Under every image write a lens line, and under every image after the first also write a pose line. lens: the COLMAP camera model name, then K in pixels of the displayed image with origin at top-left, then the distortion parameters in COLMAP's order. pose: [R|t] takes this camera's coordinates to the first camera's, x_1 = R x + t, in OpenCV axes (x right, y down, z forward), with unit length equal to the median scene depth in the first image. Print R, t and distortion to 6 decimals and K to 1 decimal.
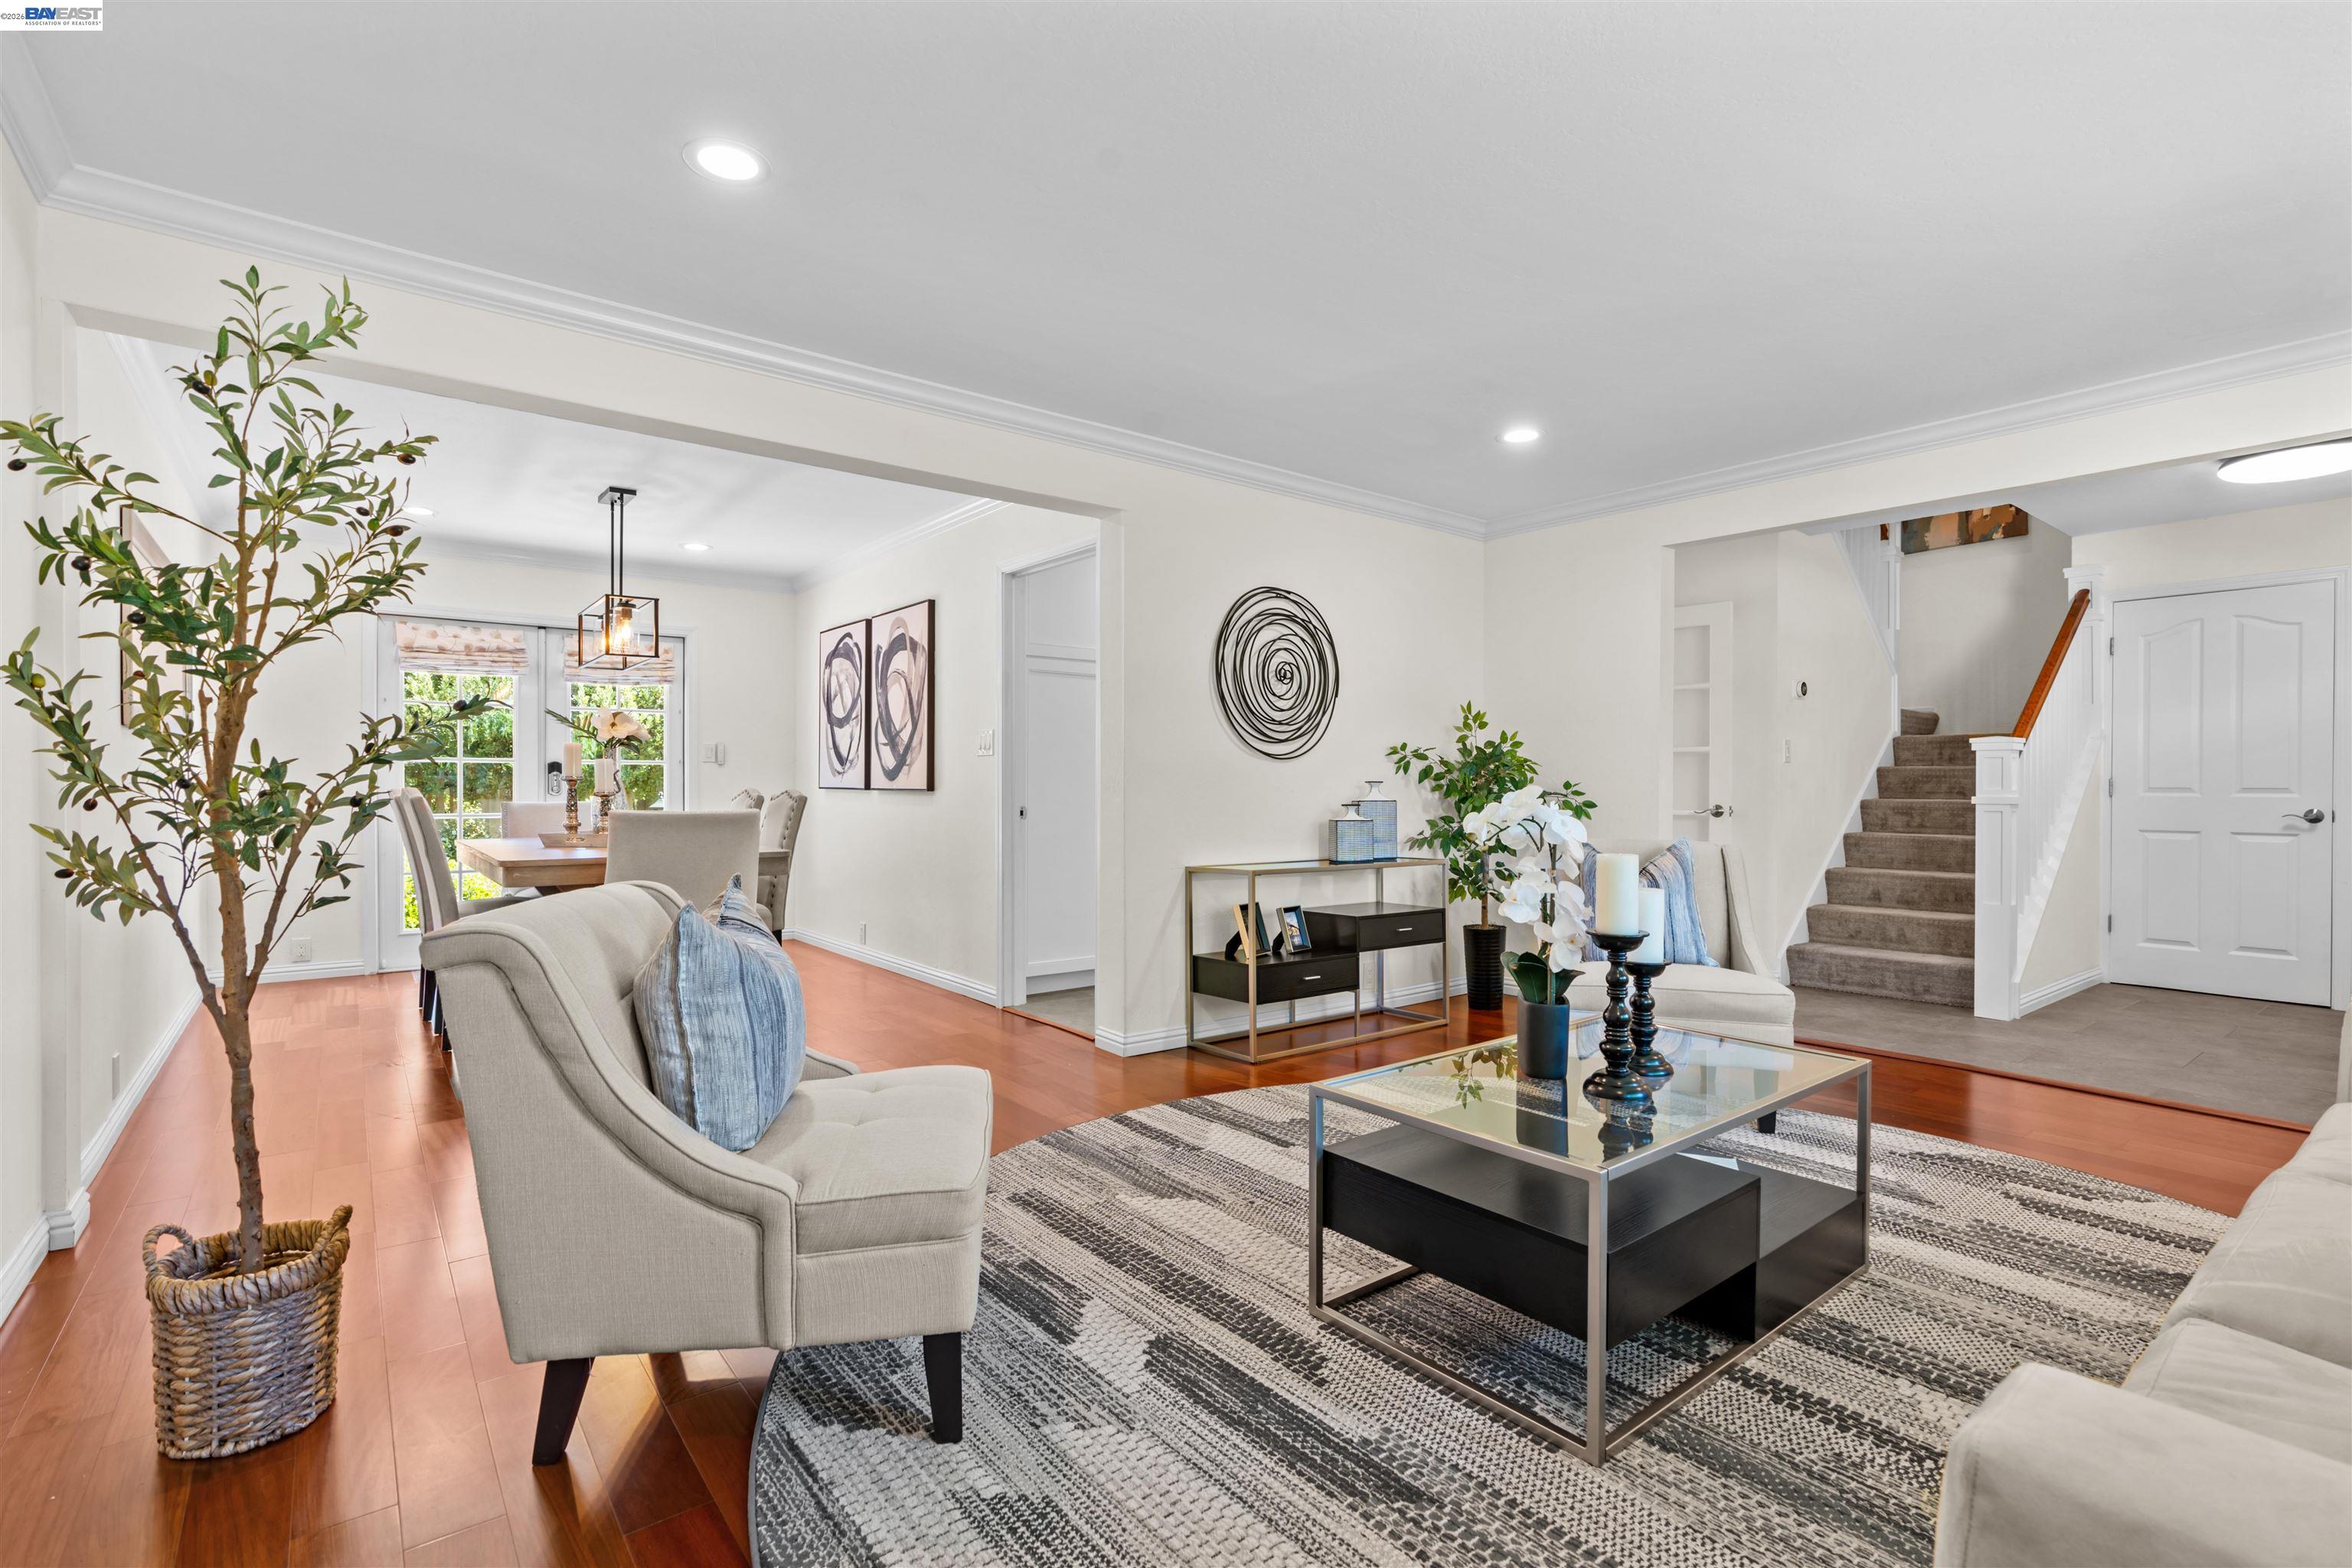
lens RADIAL K [[1078.7, 0, 1165.1], [0, 1078.7, 797.4], [0, 0, 1]] dist [-0.013349, 0.006119]
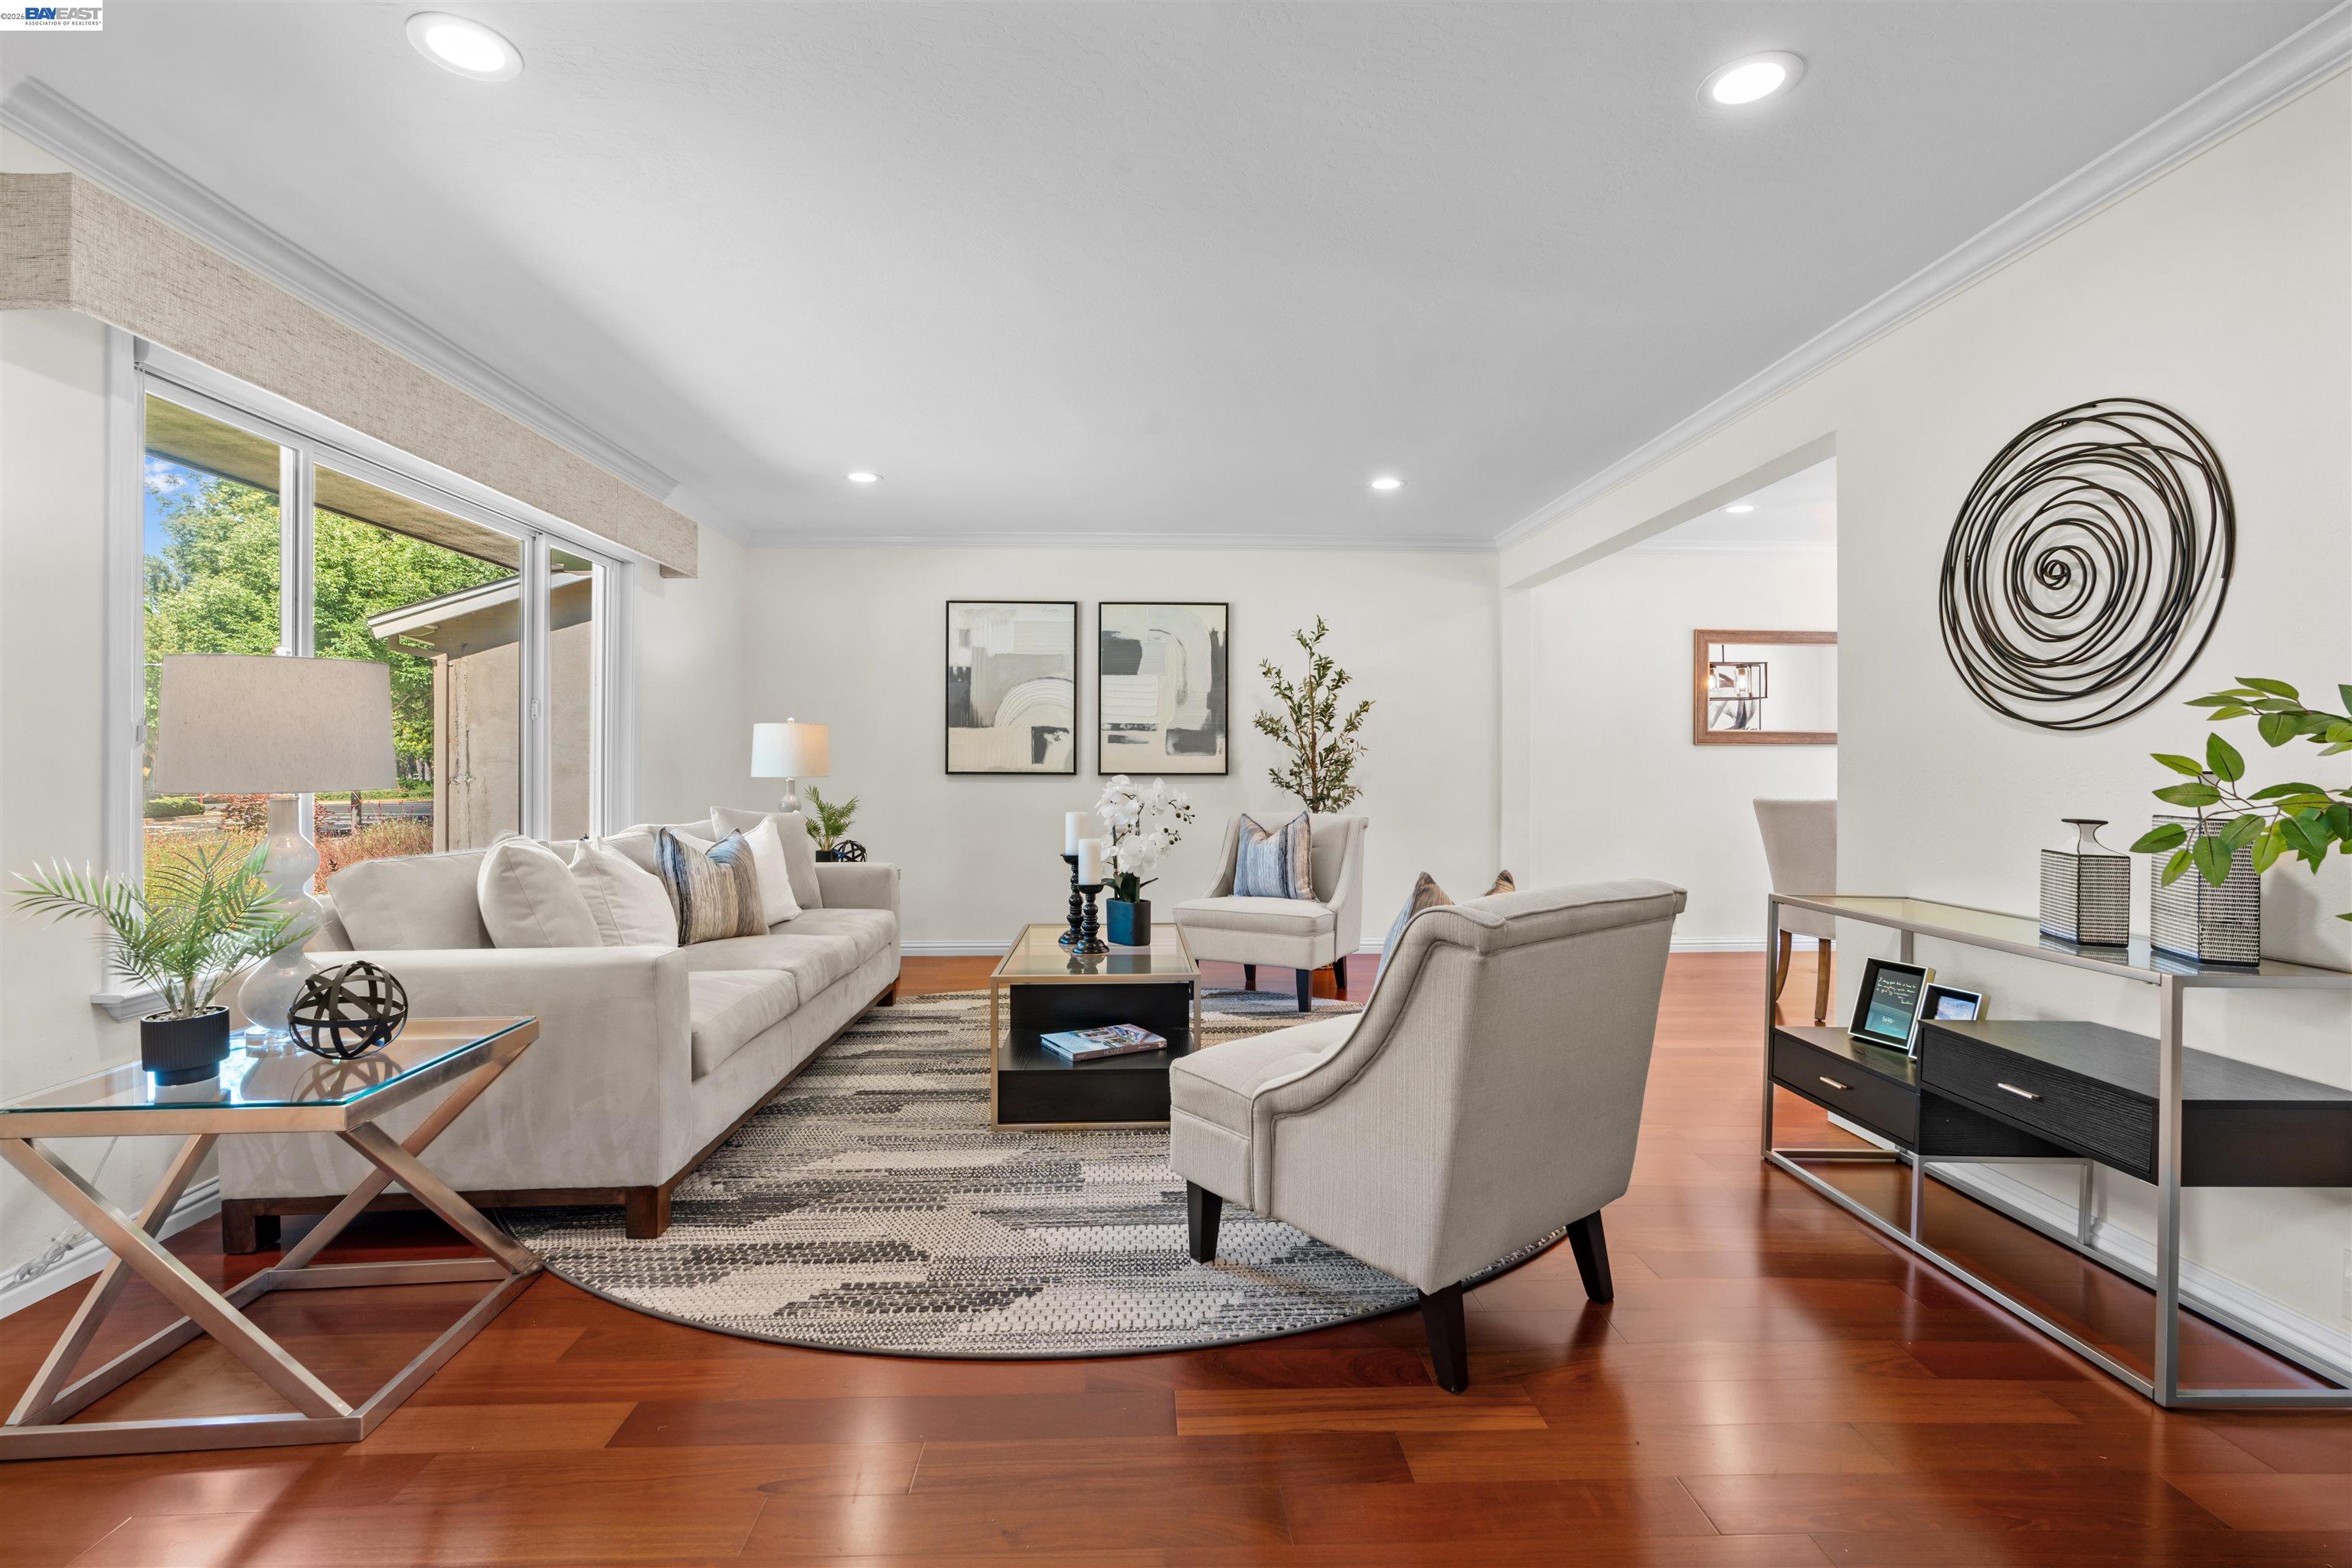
lens RADIAL K [[1071.0, 0, 1175.4], [0, 1071.0, 774.3], [0, 0, 1]] dist [-0.013526, 0.005158]
pose [[-0.578158, -0.003413, -0.815918, 1.379296], [-0.016457, 0.999837, 0.007480, -0.020542], [0.815759, 0.017752, -0.578120, 1.666135]]
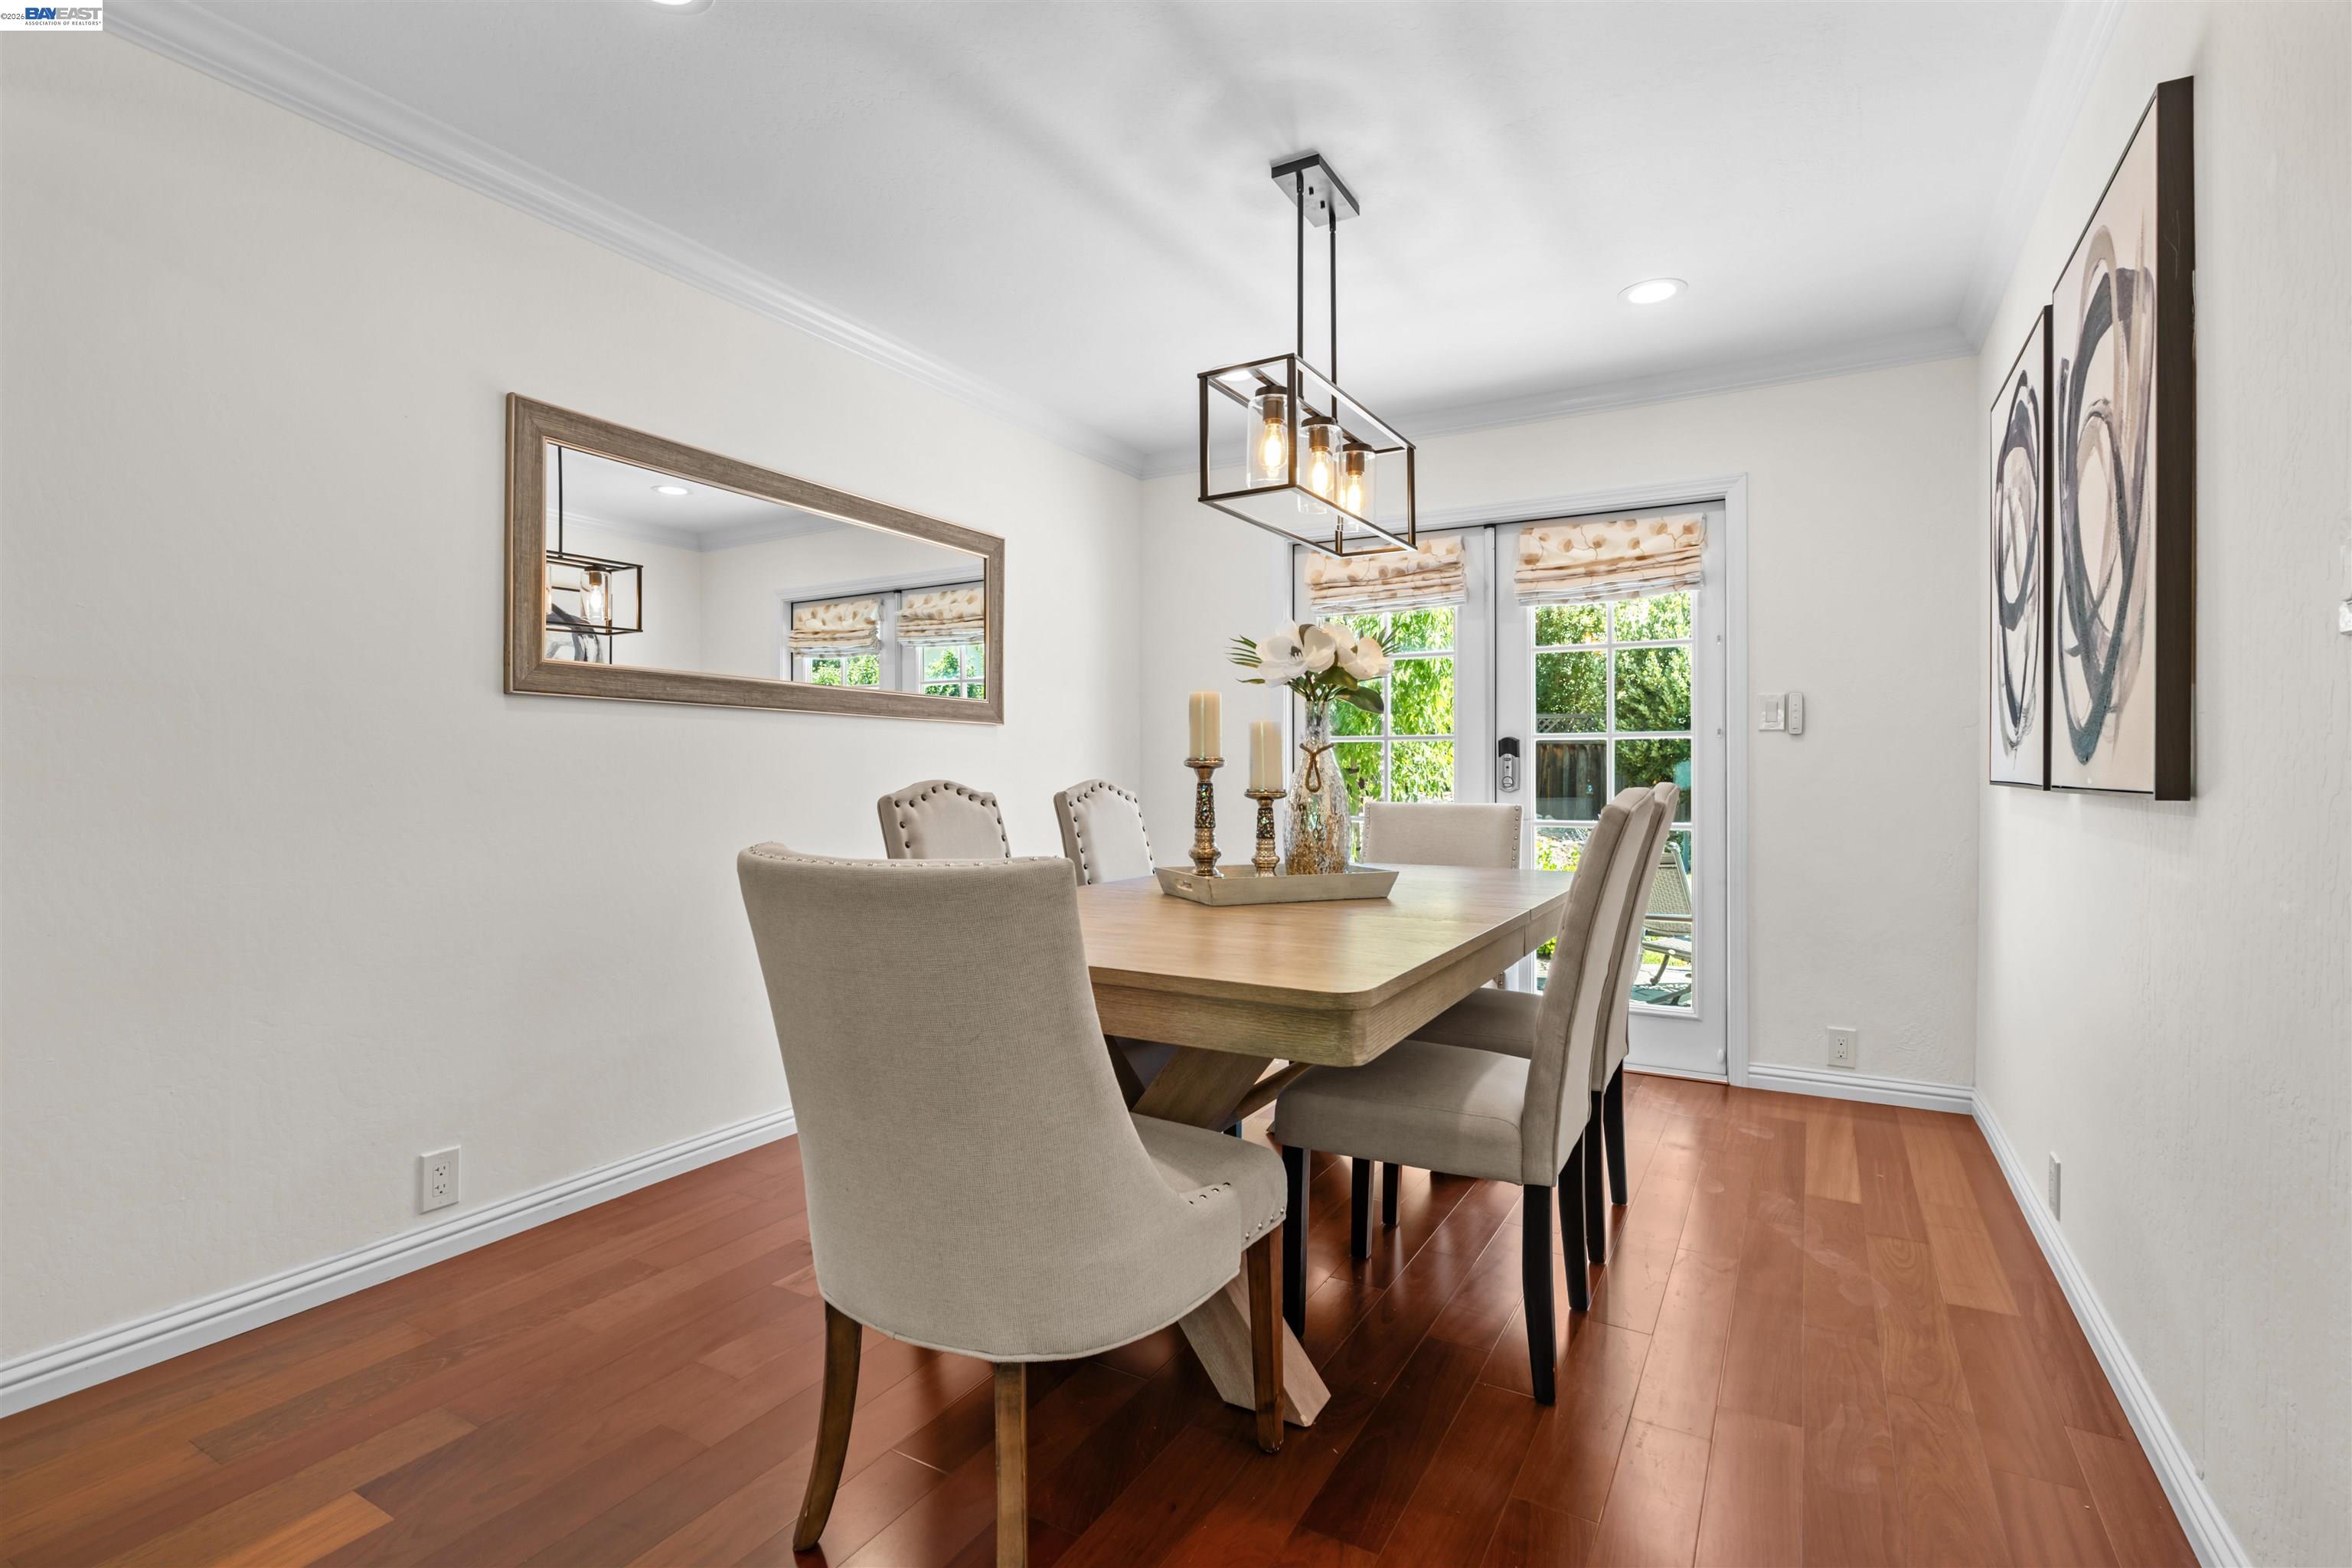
lens RADIAL K [[1117.4, 0, 1176.0], [0, 1117.4, 784.0], [0, 0, 1]] dist [-0.001545, -0.000006]
pose [[0.385475, 0.006007, -0.922699, -0.112878], [-0.012998, 0.999915, 0.001080, -0.012225], [0.922627, 0.011577, 0.385520, 1.382470]]
